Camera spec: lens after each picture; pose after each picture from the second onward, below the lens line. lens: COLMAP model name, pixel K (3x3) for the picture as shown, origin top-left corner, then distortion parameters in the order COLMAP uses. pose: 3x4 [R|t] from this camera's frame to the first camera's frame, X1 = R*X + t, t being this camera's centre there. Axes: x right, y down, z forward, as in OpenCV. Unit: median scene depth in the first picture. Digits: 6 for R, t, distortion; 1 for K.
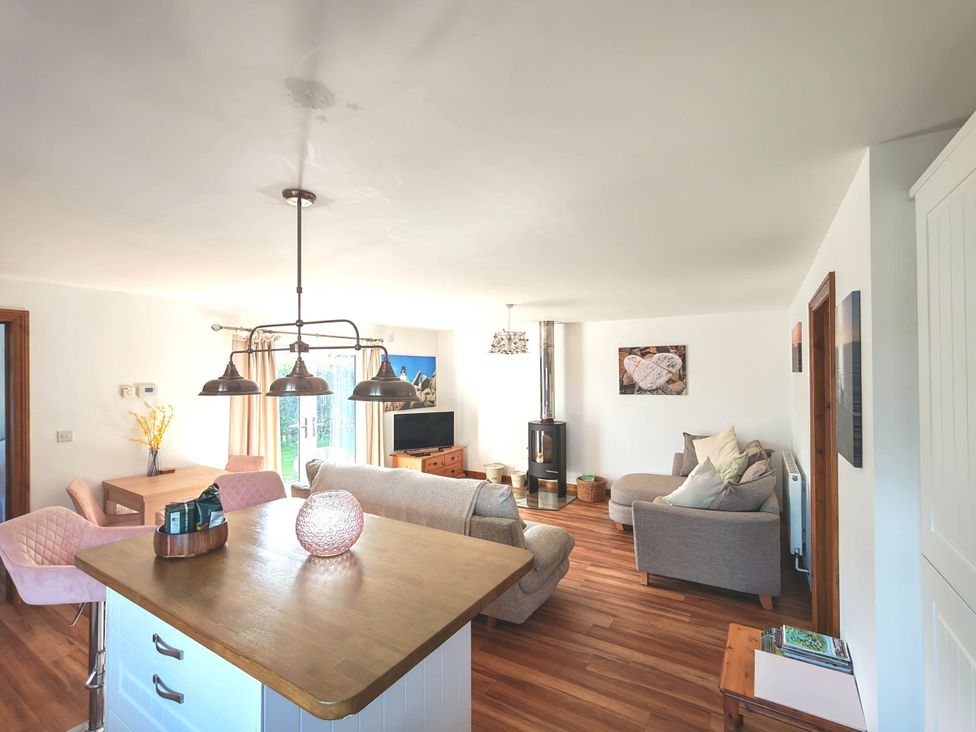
lens RADIAL K [[447.7, 0, 483.0], [0, 447.7, 369.6], [0, 0, 1]] dist [-0.007099, 0.003980]
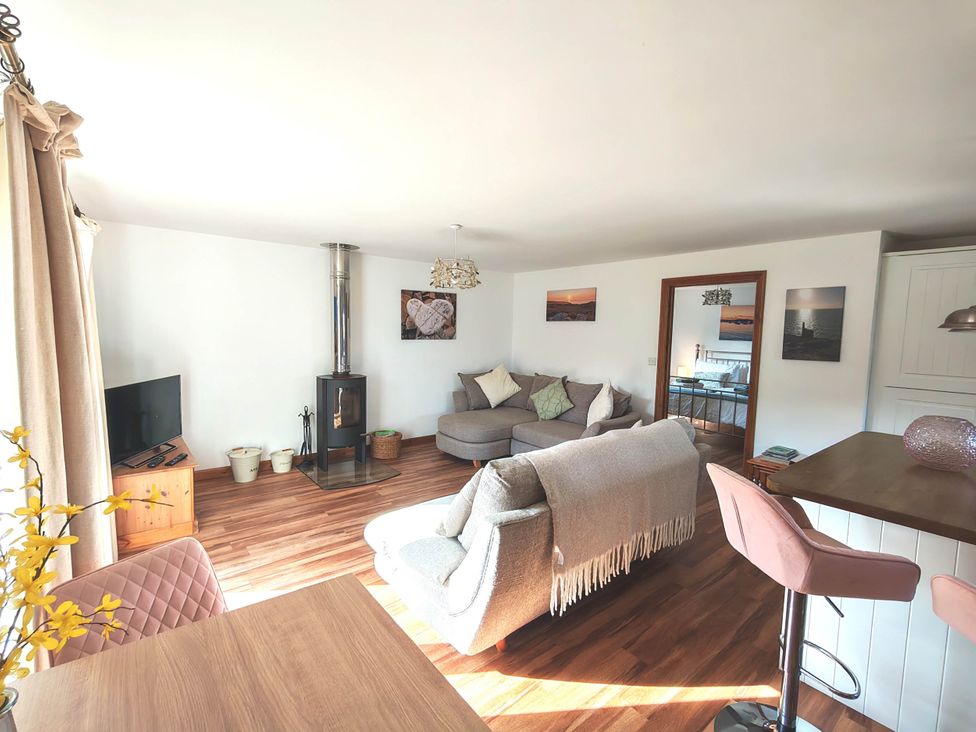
lens RADIAL K [[447.7, 0, 485.5], [0, 447.7, 371.2], [0, 0, 1]] dist [-0.007099, 0.003980]
pose [[0.328402, -0.076671, 0.941421, -0.545239], [-0.029622, 0.995374, 0.091398, 0.030712], [-0.944073, -0.057902, 0.324611, 0.538807]]
